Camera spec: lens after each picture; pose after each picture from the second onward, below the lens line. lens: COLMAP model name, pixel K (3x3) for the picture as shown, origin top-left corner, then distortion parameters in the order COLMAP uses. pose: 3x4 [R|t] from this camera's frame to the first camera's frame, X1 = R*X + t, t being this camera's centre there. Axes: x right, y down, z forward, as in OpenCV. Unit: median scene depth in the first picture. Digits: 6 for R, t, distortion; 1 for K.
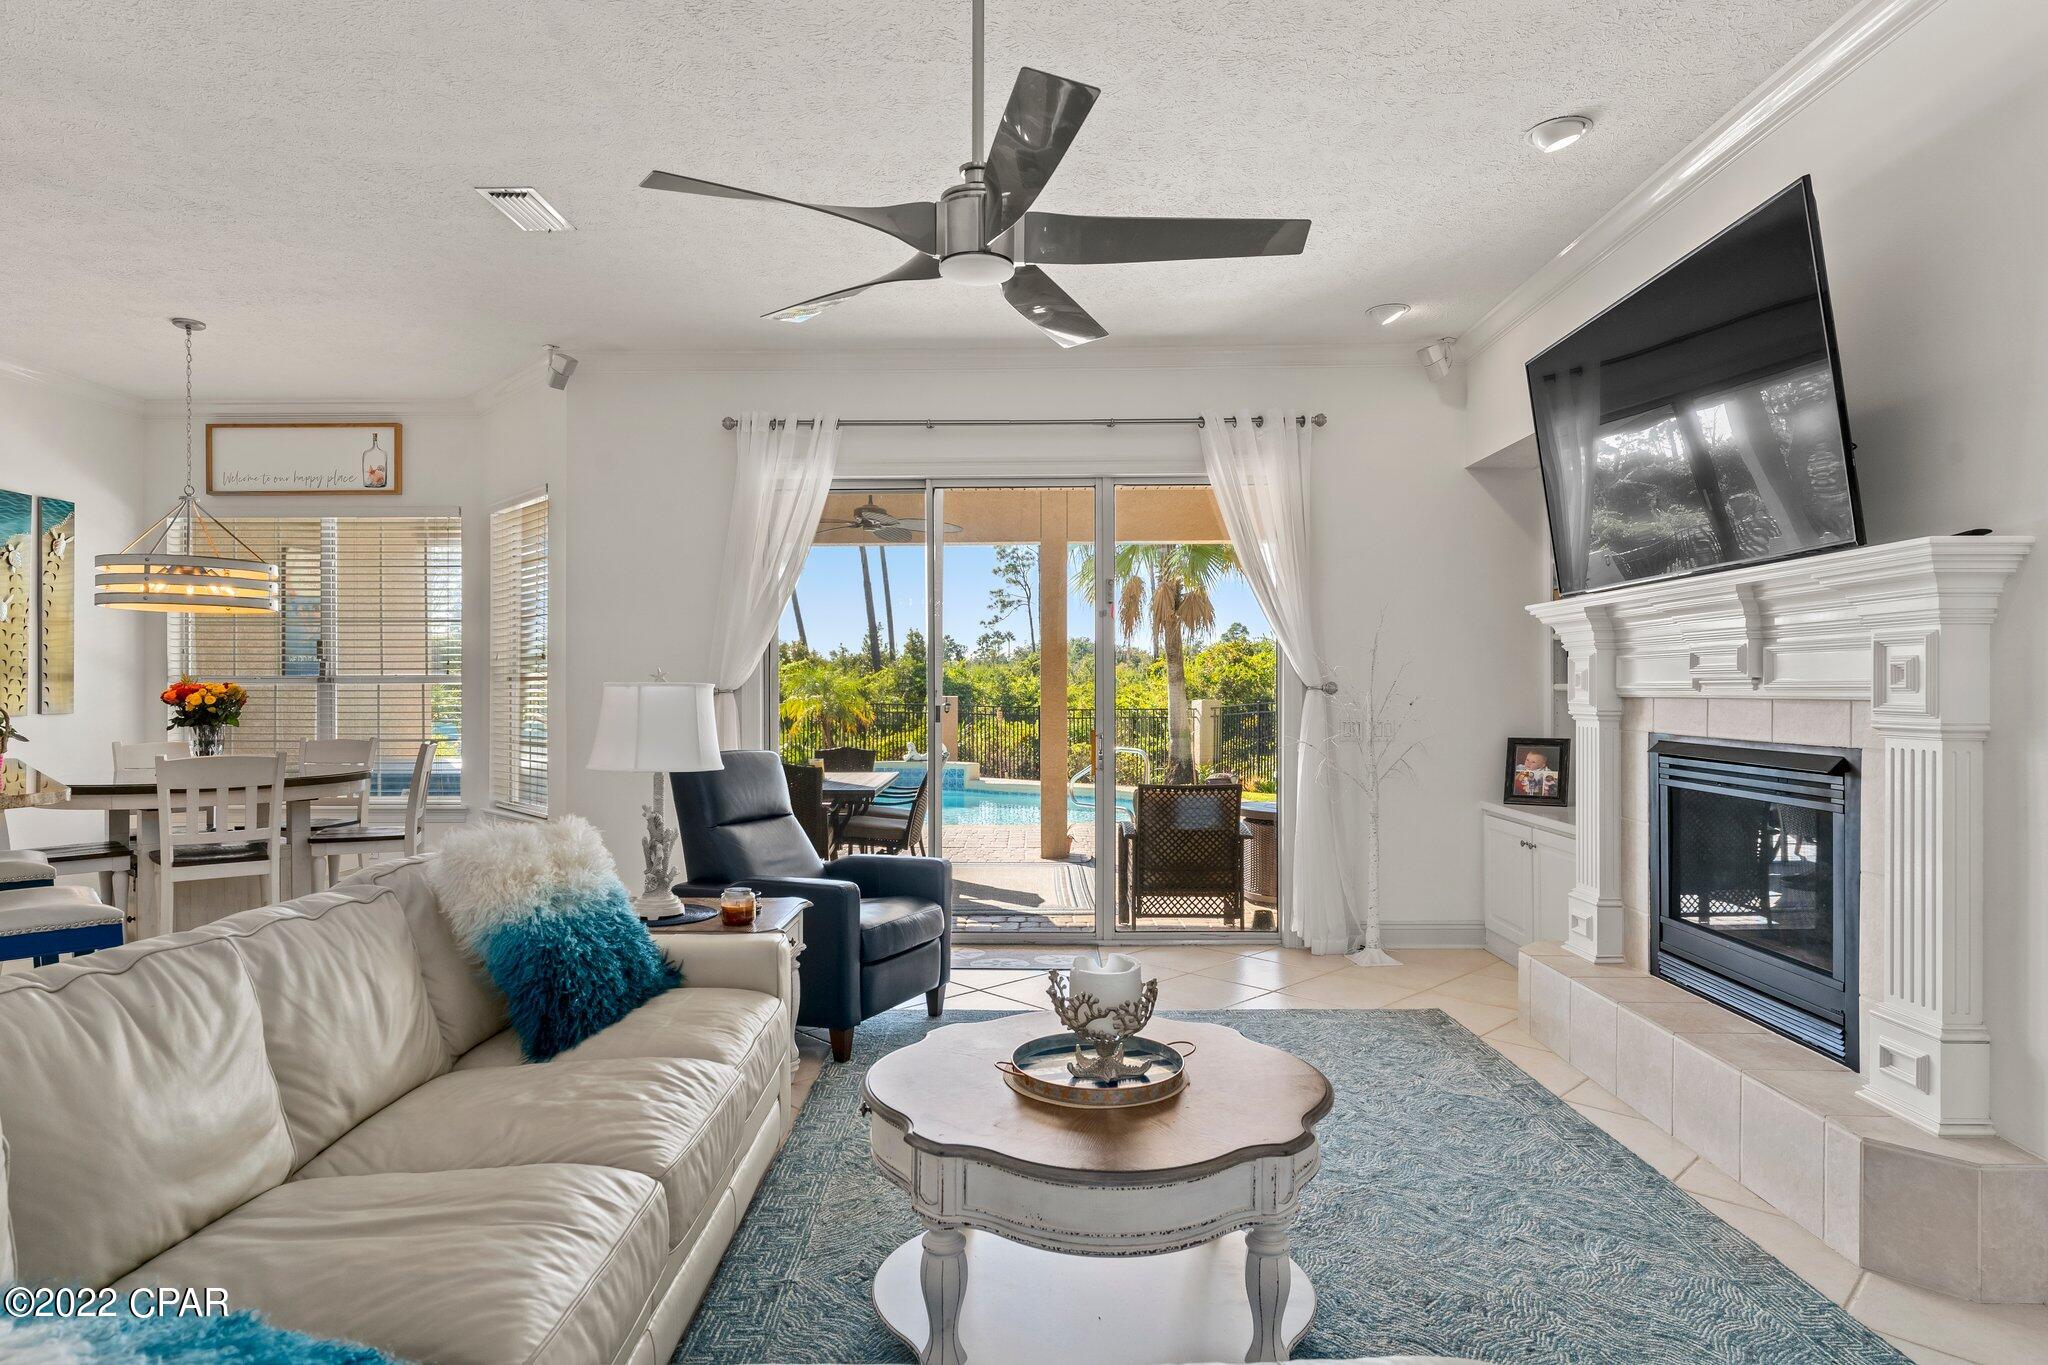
lens RADIAL K [[1145.1, 0, 1006.3], [0, 1145.1, 688.5], [0, 0, 1]] dist [0.004105, 0.000079]
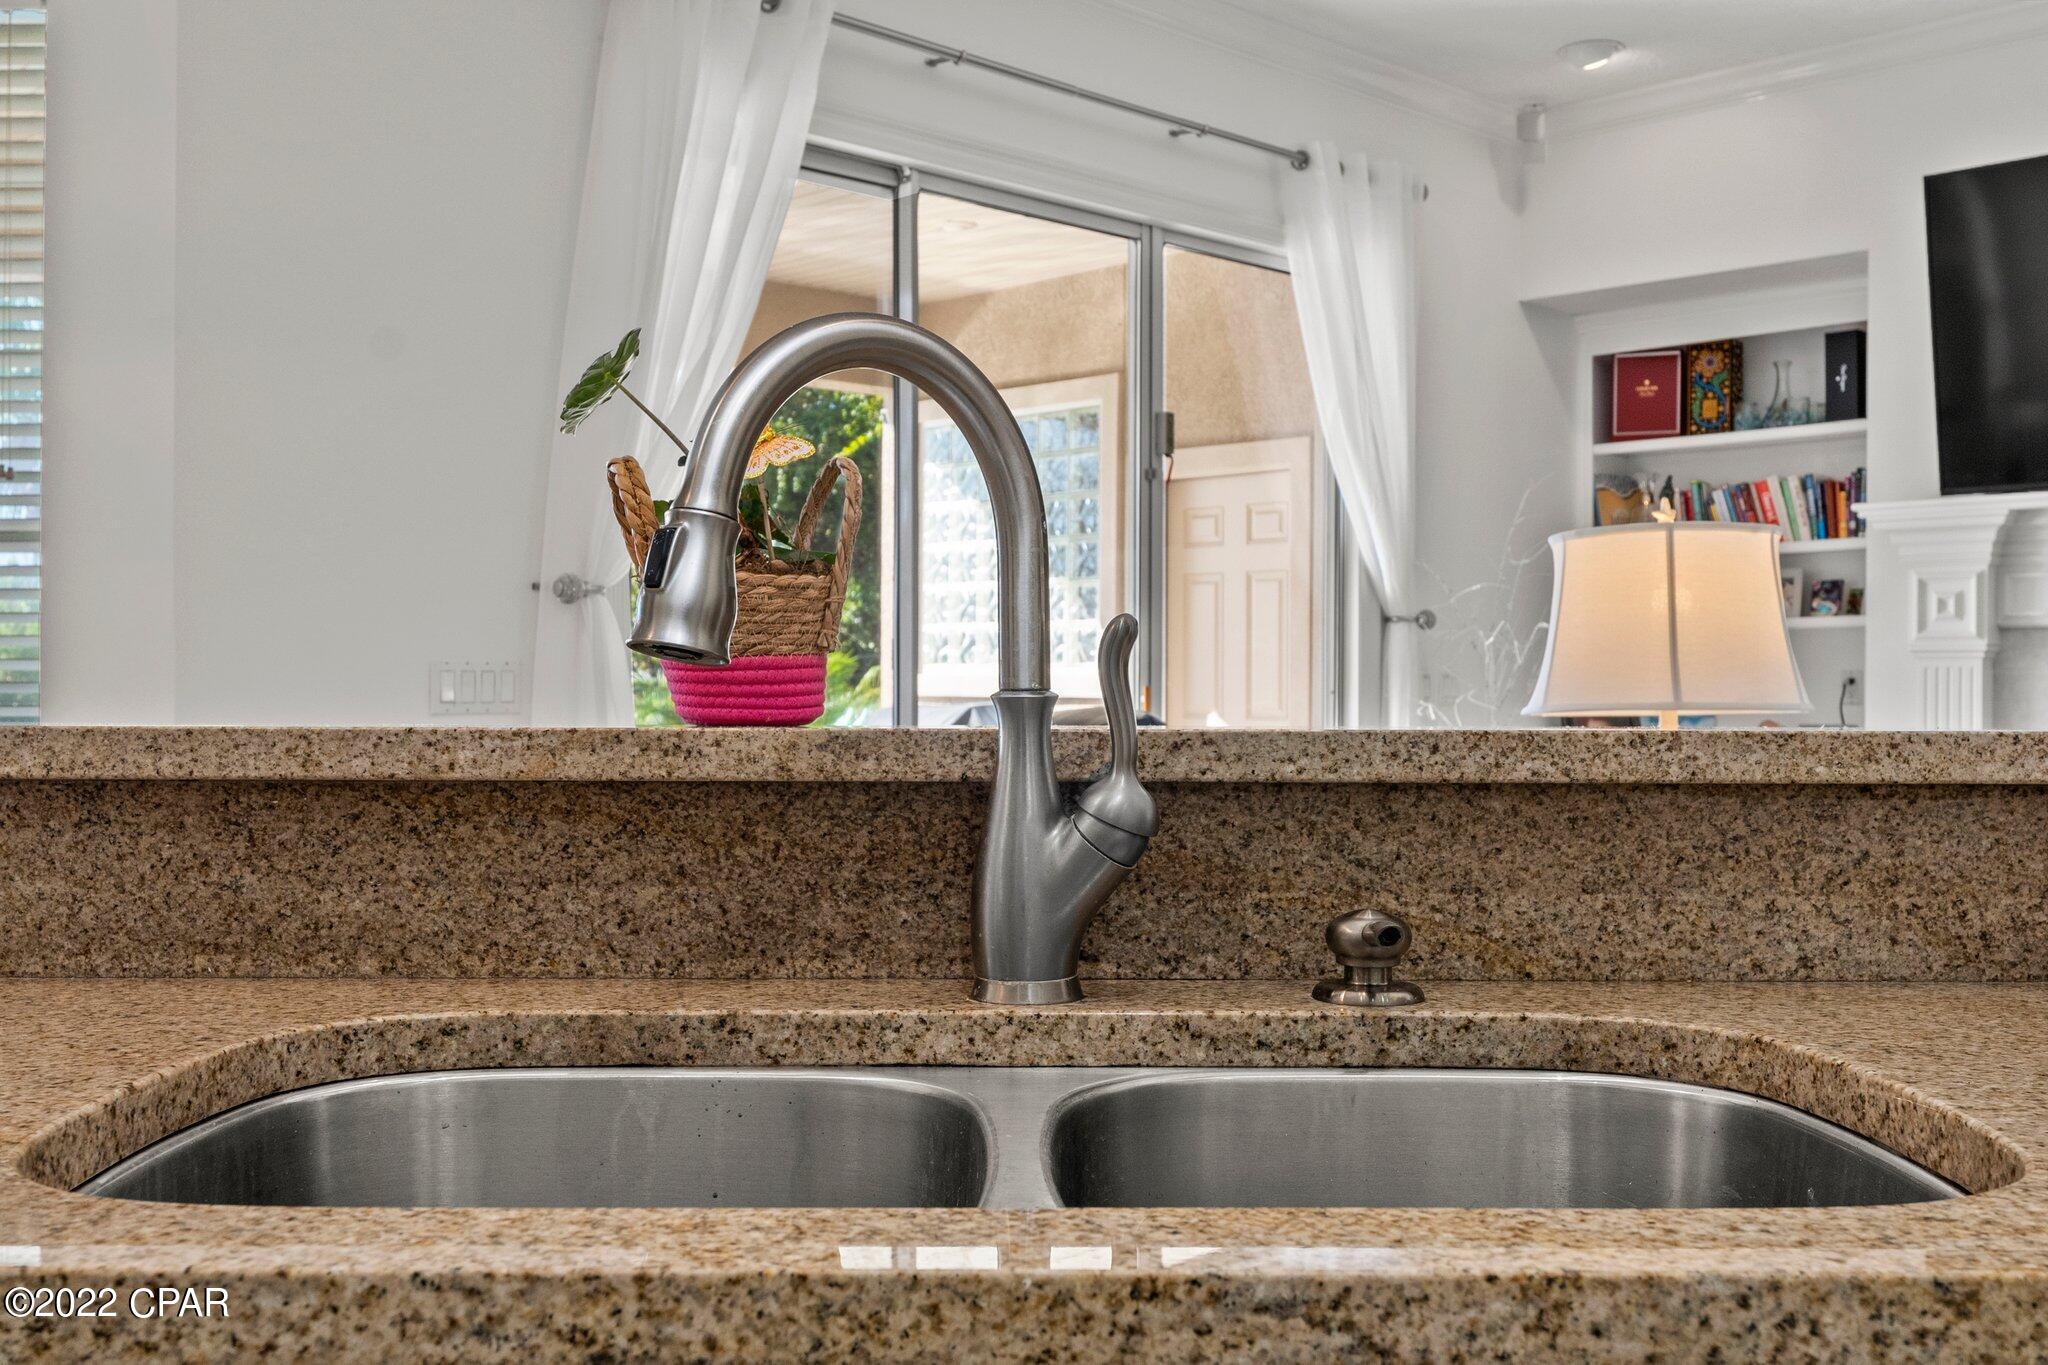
lens RADIAL K [[2048.7, 0, 1017.2], [0, 2048.7, 677.0], [0, 0, 1]] dist [0.020904, 0.000000]
pose [[0.662484, 0.003645, 0.749067, -0.716484], [0.000293, 0.999987, -0.005125, 0.036324], [-0.749076, 0.003615, 0.662475, 0.423553]]
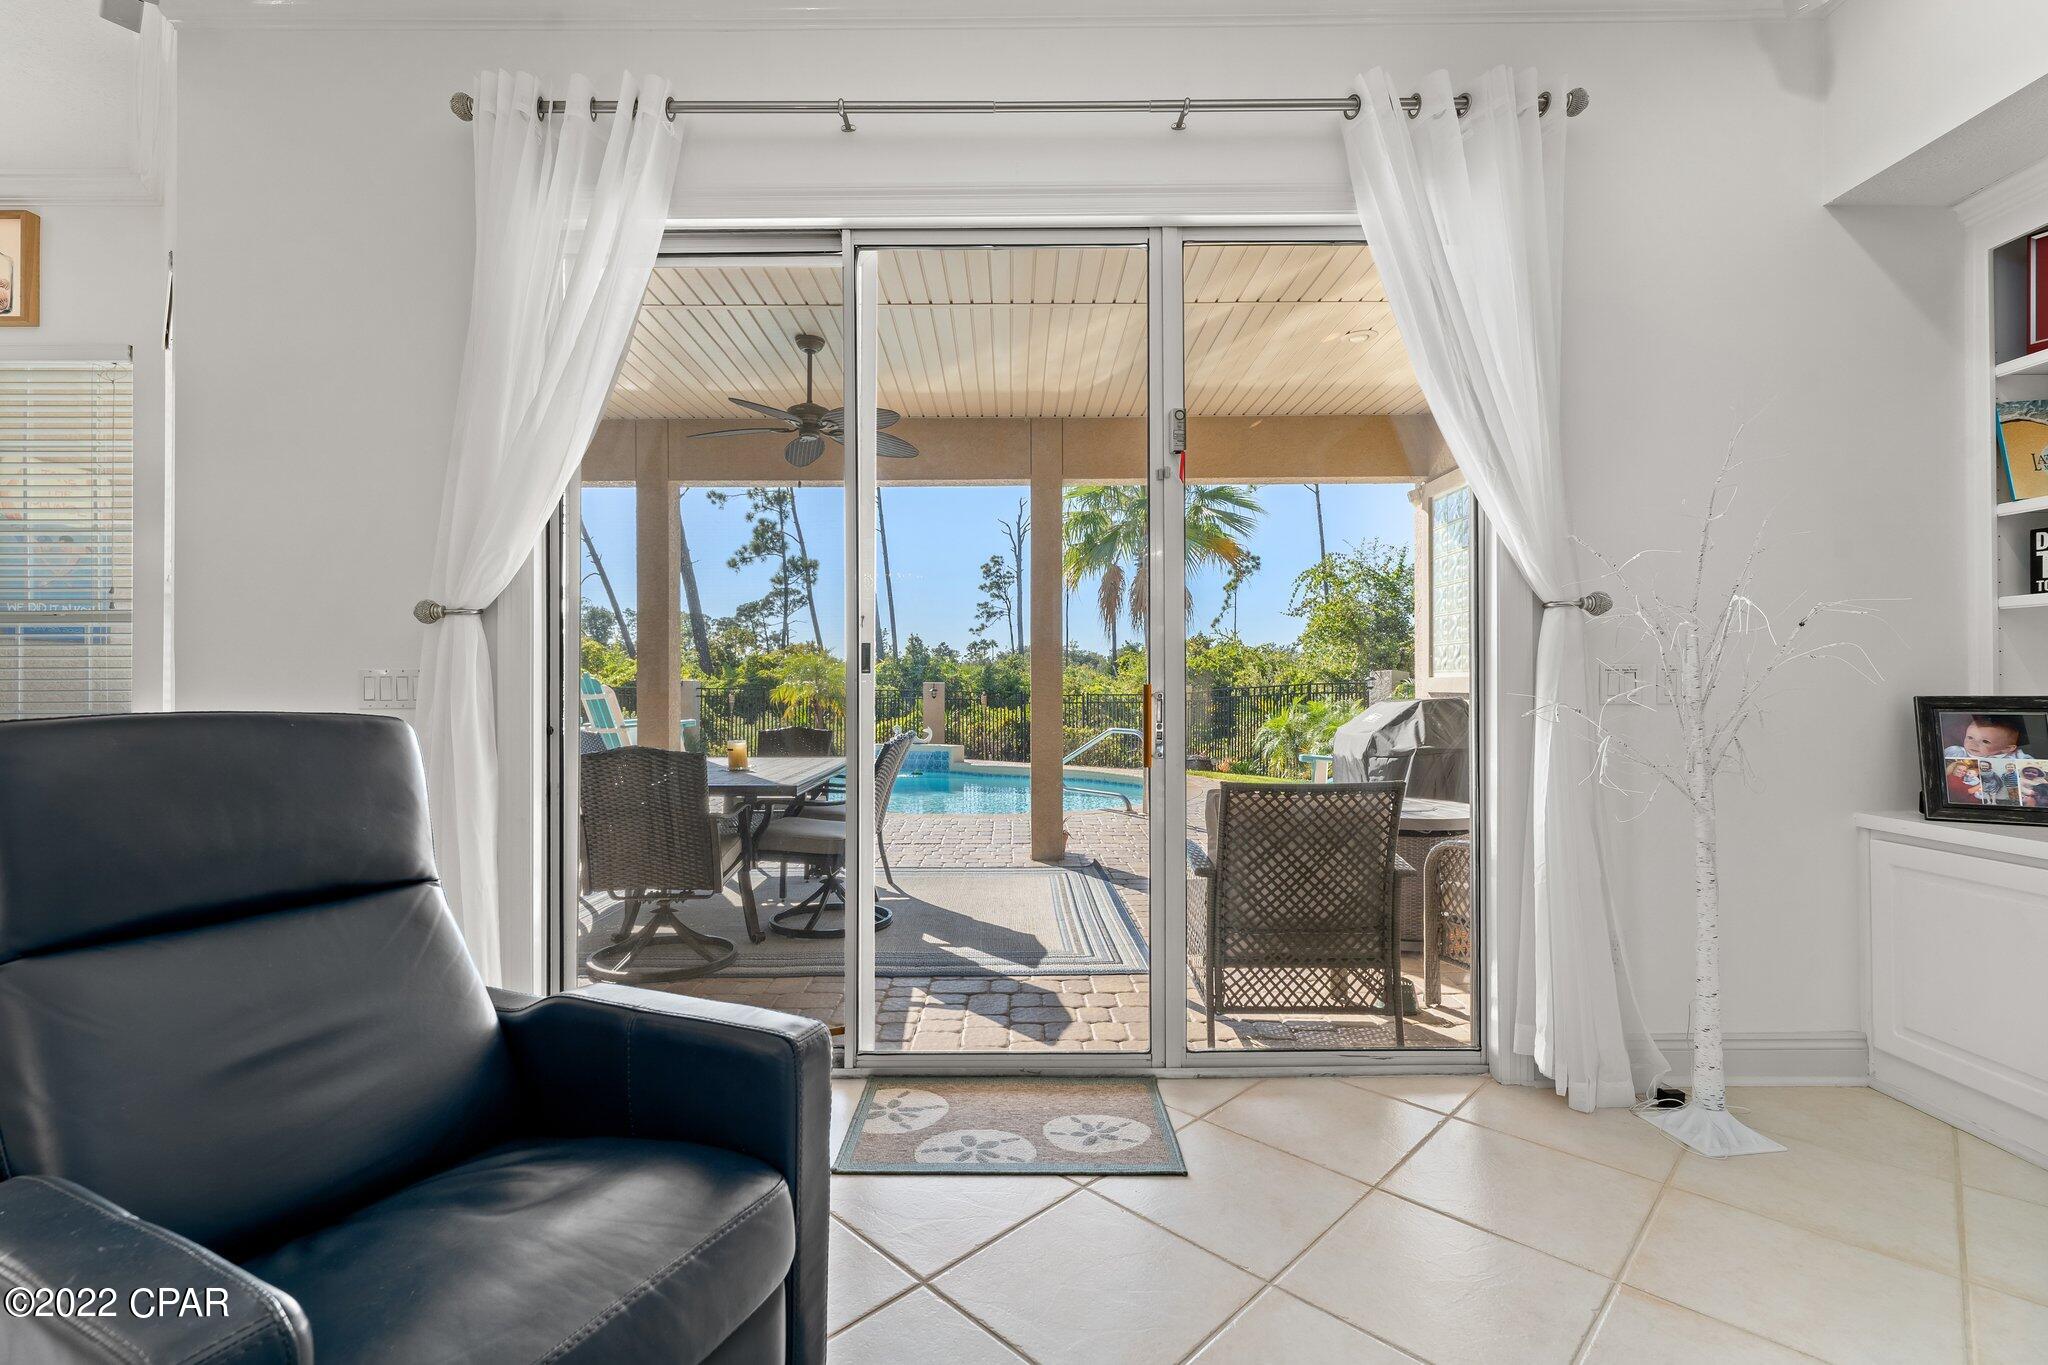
lens RADIAL K [[892.7, 0, 1024.6], [0, 892.7, 683.6], [0, 0, 1]] dist [0.001277, -0.000626]
pose [[0.999287, -0.000008, 0.037747, 0.000977], [0.000161, 0.999992, -0.004045, 0.038370], [-0.037747, 0.004048, 0.999279, 0.595280]]
